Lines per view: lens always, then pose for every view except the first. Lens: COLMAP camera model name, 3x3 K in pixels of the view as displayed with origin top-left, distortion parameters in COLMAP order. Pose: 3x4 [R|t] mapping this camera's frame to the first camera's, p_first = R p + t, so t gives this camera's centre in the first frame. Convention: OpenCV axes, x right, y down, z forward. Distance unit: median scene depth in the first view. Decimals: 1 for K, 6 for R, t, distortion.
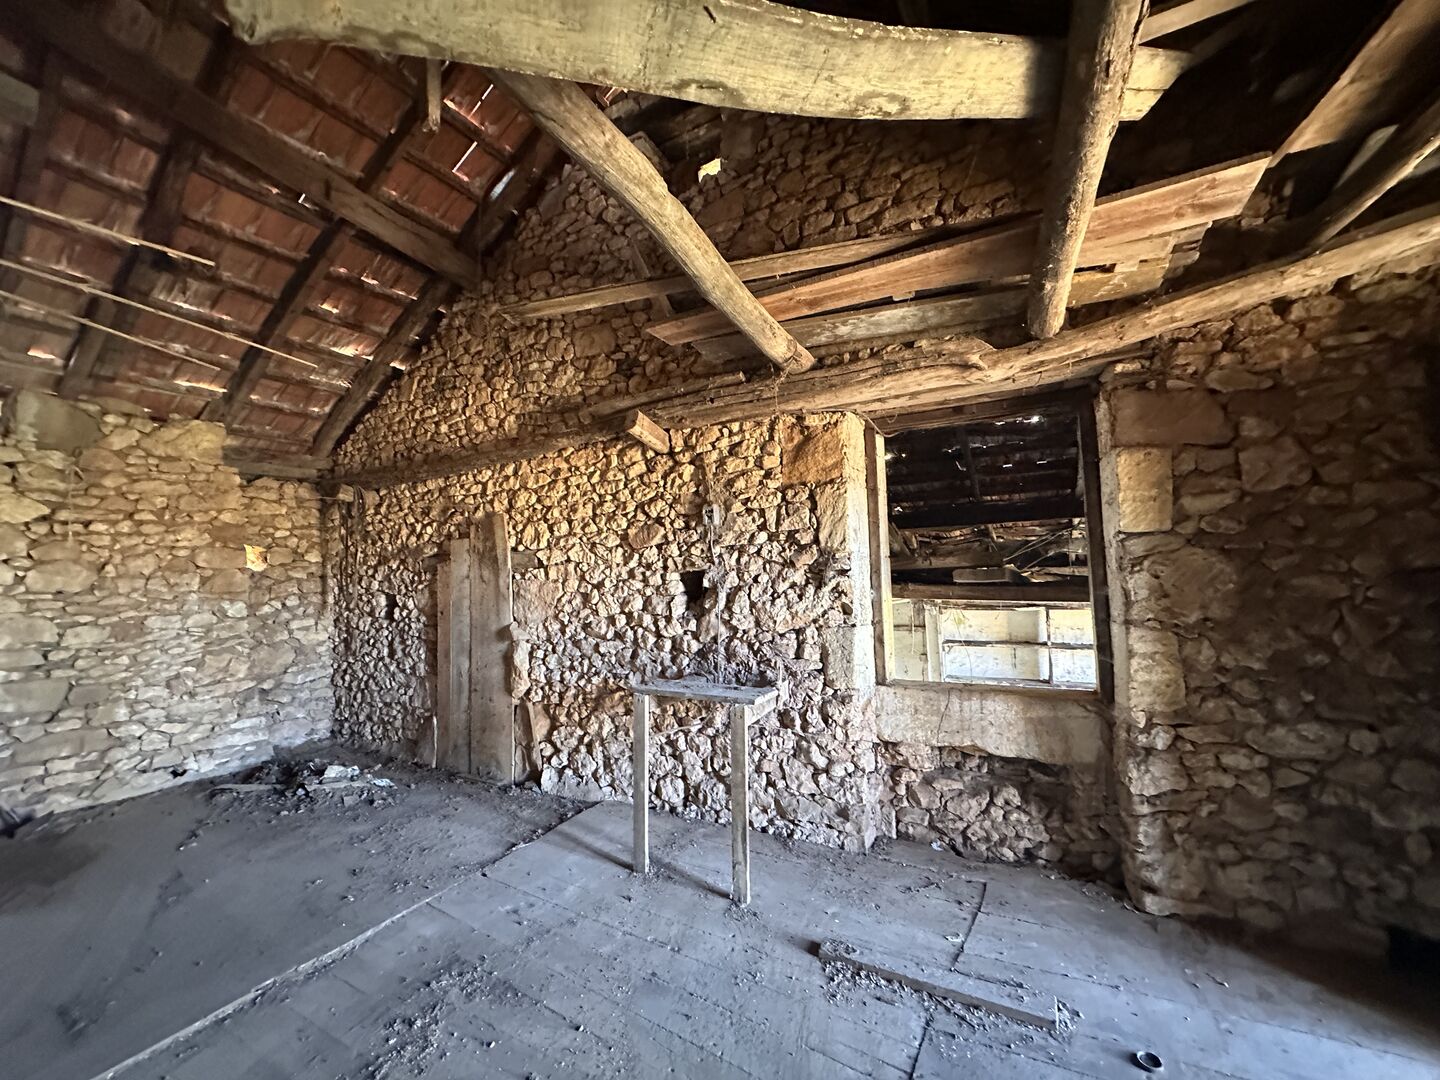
lens RADIAL K [[572.7, 0, 720.0], [0, 572.7, 540.0], [0, 0, 1]] dist [-0.000546, 0.000017]
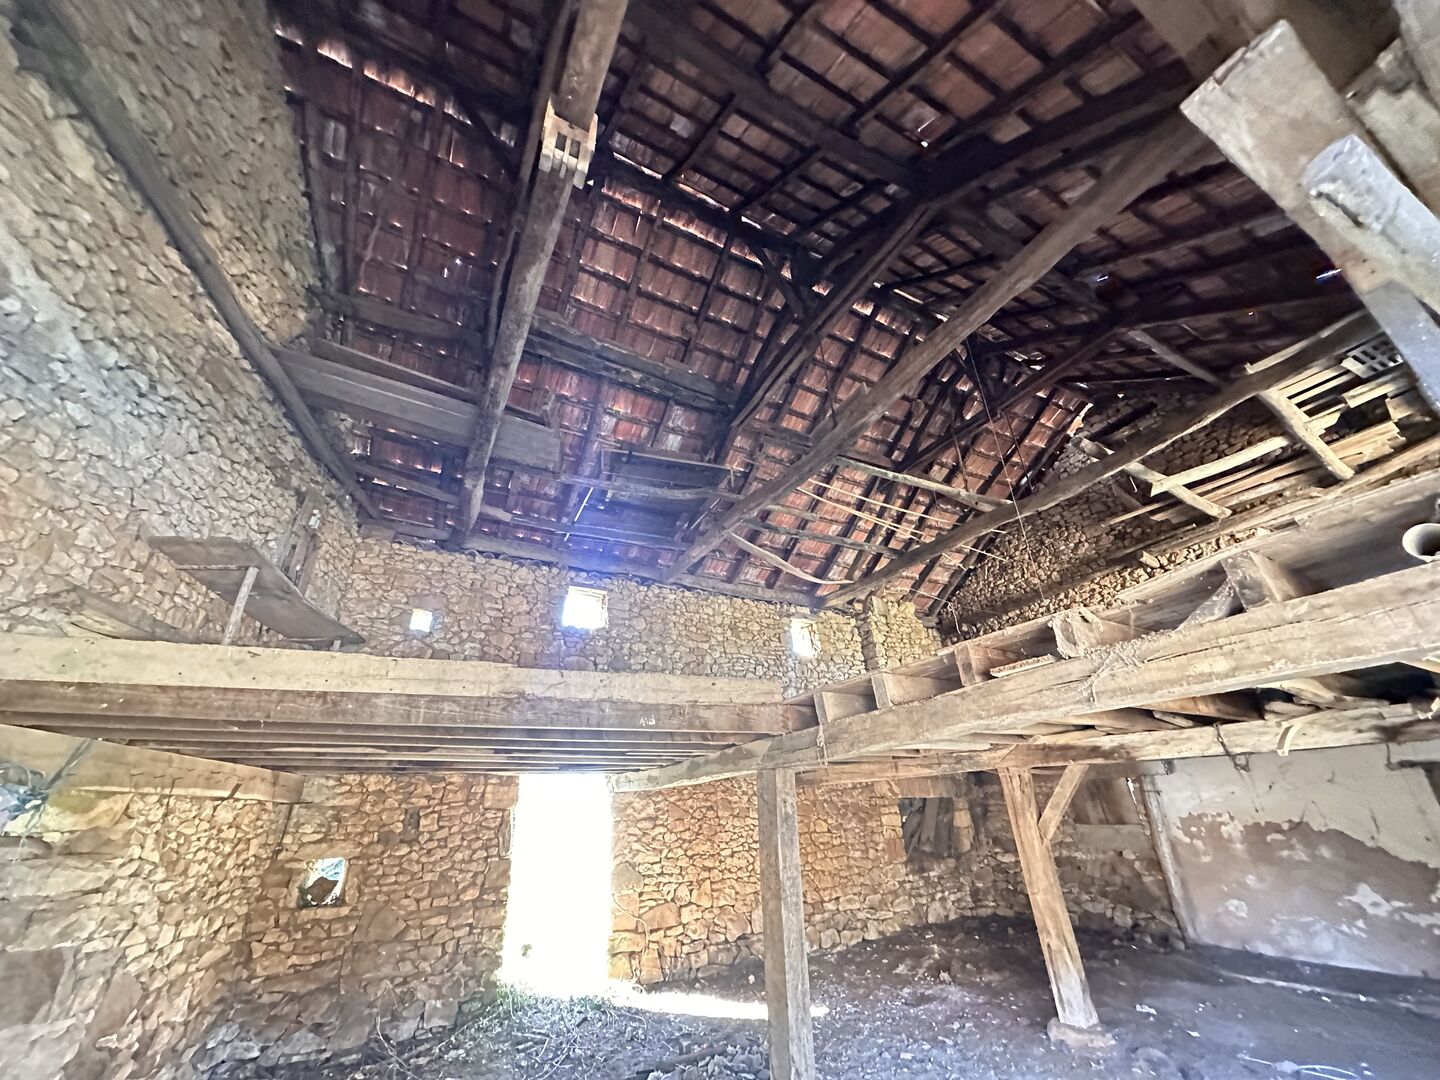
lens RADIAL K [[572.7, 0, 720.0], [0, 572.7, 540.0], [0, 0, 1]] dist [-0.000546, 0.000017]
pose [[0.839150, -0.241874, -0.487160, -0.403601], [0.054599, 0.928615, -0.367006, 0.458707], [0.541153, 0.281375, 0.792453, -1.657464]]
